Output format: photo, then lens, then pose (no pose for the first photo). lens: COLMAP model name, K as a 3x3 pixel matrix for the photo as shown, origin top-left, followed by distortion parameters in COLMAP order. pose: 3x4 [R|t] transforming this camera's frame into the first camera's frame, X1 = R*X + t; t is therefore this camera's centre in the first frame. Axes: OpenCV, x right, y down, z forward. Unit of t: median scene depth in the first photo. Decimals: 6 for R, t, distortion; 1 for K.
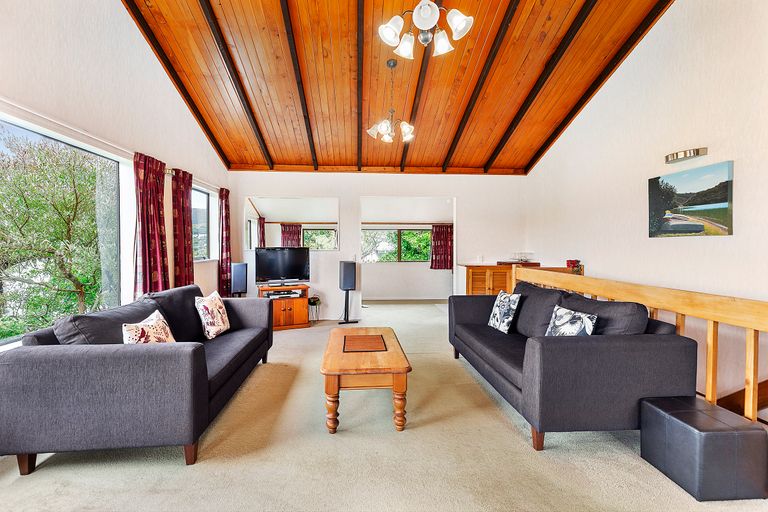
lens RADIAL K [[352.1, 0, 383.4], [0, 352.1, 253.8], [0, 0, 1]] dist [0.004746, -0.001113]
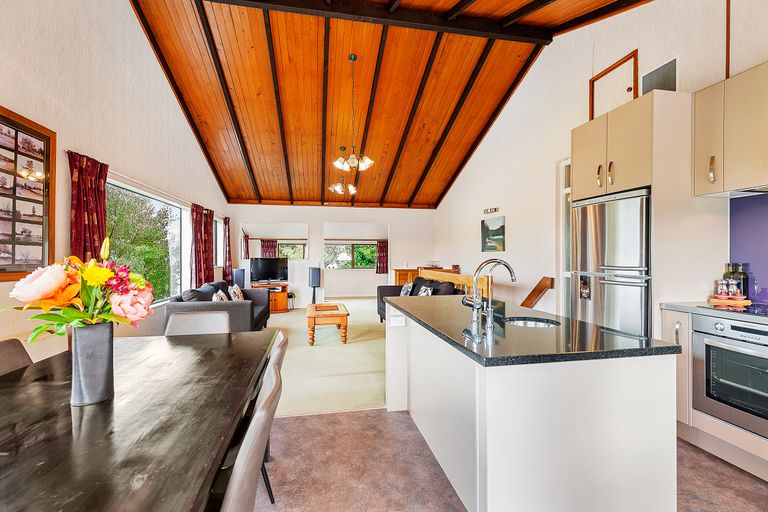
lens RADIAL K [[352.1, 0, 395.8], [0, 352.1, 253.7], [0, 0, 1]] dist [0.004746, -0.001113]
pose [[0.989820, -0.001728, 0.142317, 0.025225], [0.005944, 0.999556, -0.029210, 0.010132], [-0.142203, 0.029758, 0.989390, -0.516084]]
